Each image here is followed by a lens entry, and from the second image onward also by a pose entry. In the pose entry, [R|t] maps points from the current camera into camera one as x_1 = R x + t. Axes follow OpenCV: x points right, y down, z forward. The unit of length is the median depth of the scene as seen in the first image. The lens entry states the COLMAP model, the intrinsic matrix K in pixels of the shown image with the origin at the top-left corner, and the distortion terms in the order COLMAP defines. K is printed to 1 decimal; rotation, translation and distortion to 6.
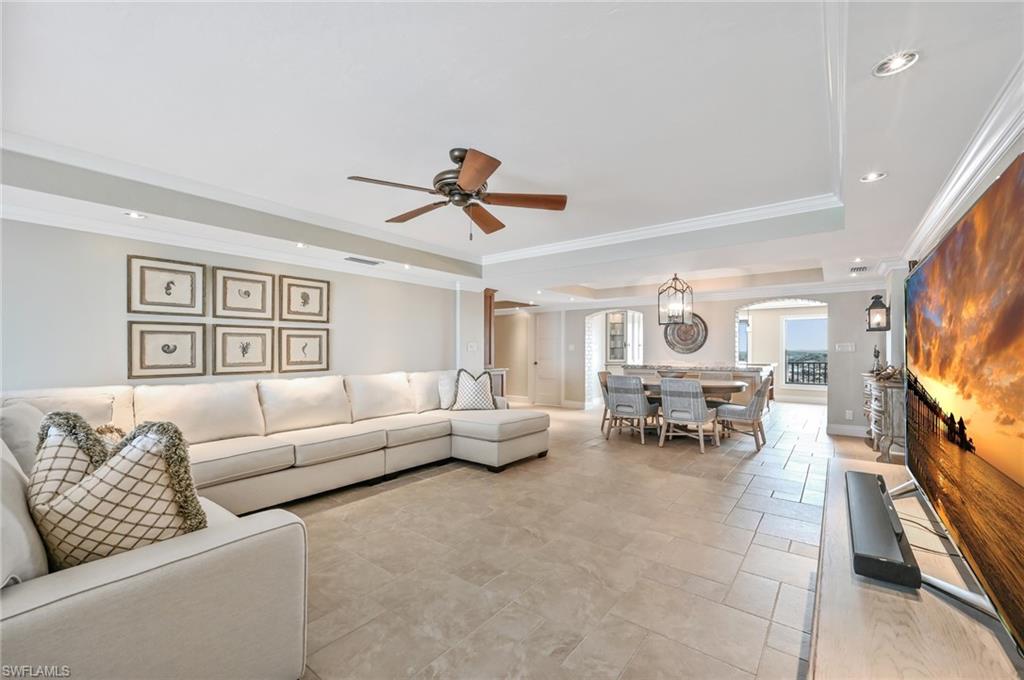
lens RADIAL K [[423.0, 0, 511.8], [0, 423.0, 348.3], [0, 0, 1]] dist [-0.001861, -0.000612]
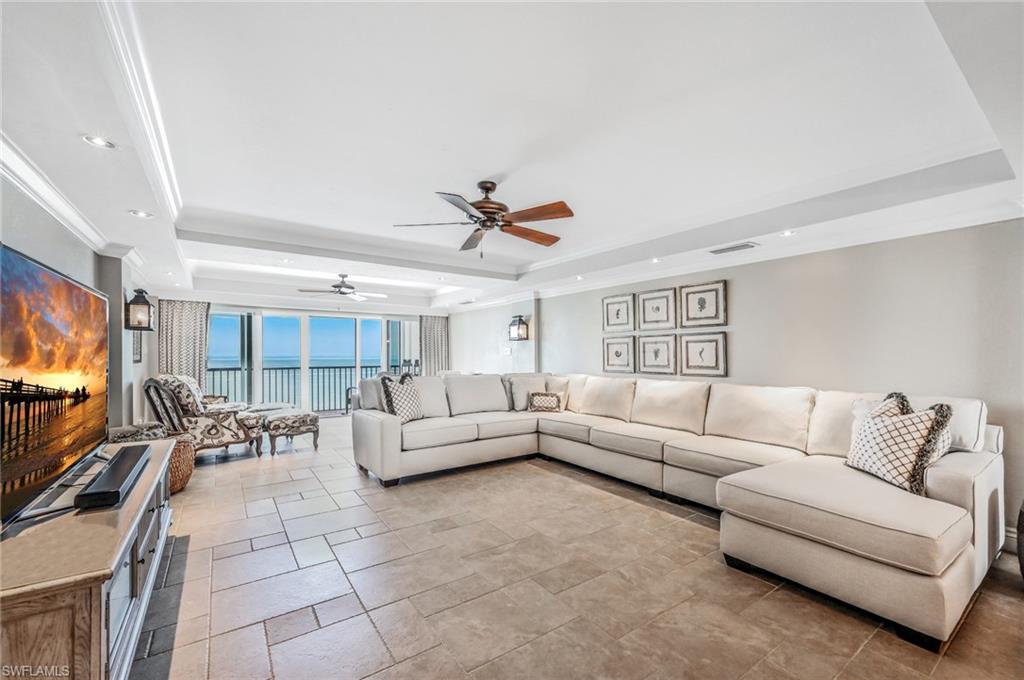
lens RADIAL K [[423.0, 0, 525.0], [0, 423.0, 357.1], [0, 0, 1]] dist [-0.001861, -0.000612]
pose [[-0.282586, 0.003690, -0.959235, 0.595019], [0.000367, 0.999993, 0.003739, 0.005741], [0.959242, 0.000704, -0.282585, 0.882548]]
